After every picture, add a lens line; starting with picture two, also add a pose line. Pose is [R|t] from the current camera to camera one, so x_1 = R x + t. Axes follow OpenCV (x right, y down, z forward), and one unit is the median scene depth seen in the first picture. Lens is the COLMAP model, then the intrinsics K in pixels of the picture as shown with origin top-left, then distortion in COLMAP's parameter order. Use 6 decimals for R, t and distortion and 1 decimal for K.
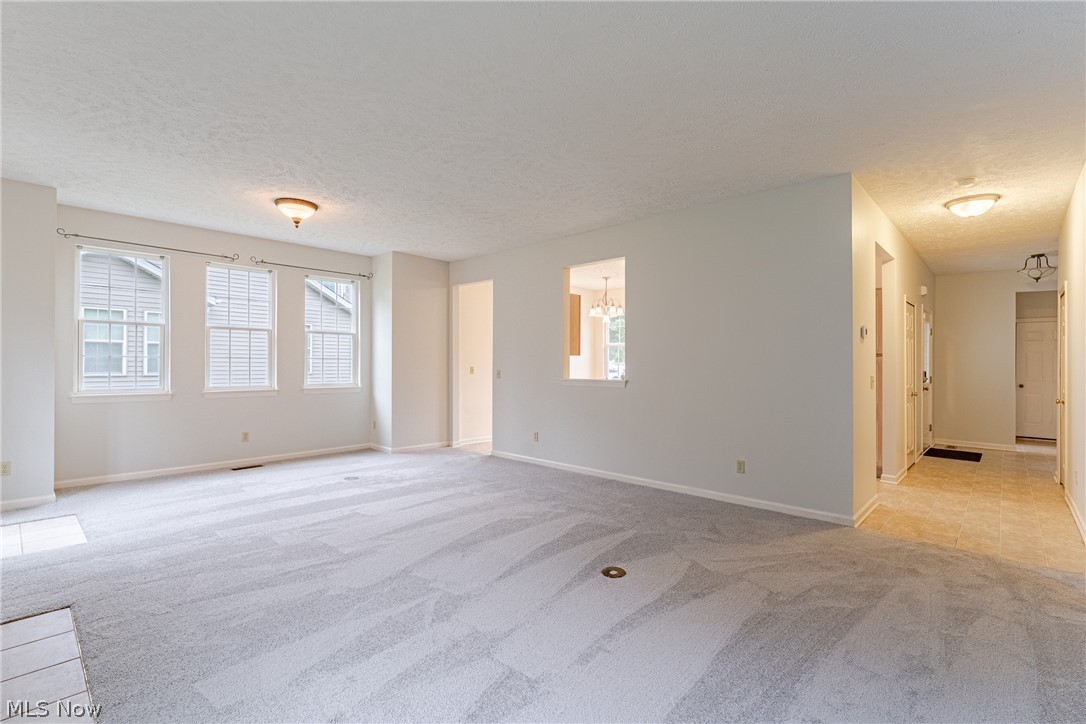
lens RADIAL K [[497.3, 0, 546.7], [0, 497.3, 363.4], [0, 0, 1]] dist [0.003541, 0.000227]
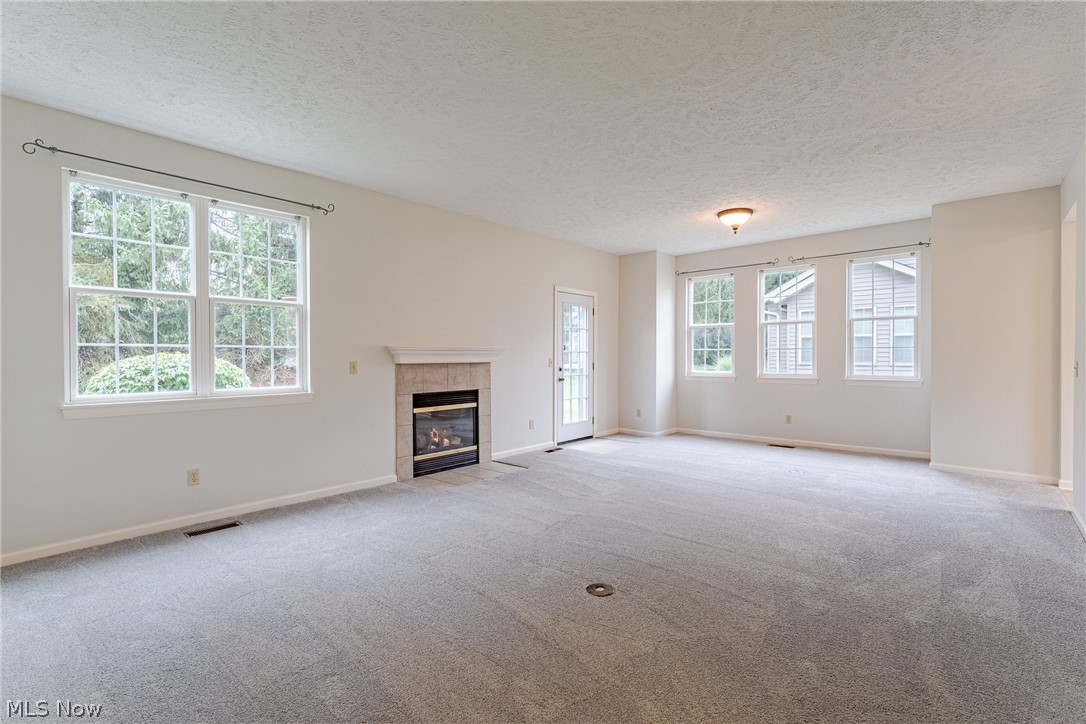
lens RADIAL K [[497.3, 0, 553.4], [0, 497.3, 360.8], [0, 0, 1]] dist [0.003541, 0.000227]
pose [[0.033728, 0.007234, -0.999405, 0.423703], [0.006008, 0.999954, 0.007441, 0.003741], [0.999413, -0.006256, 0.033683, 0.375044]]
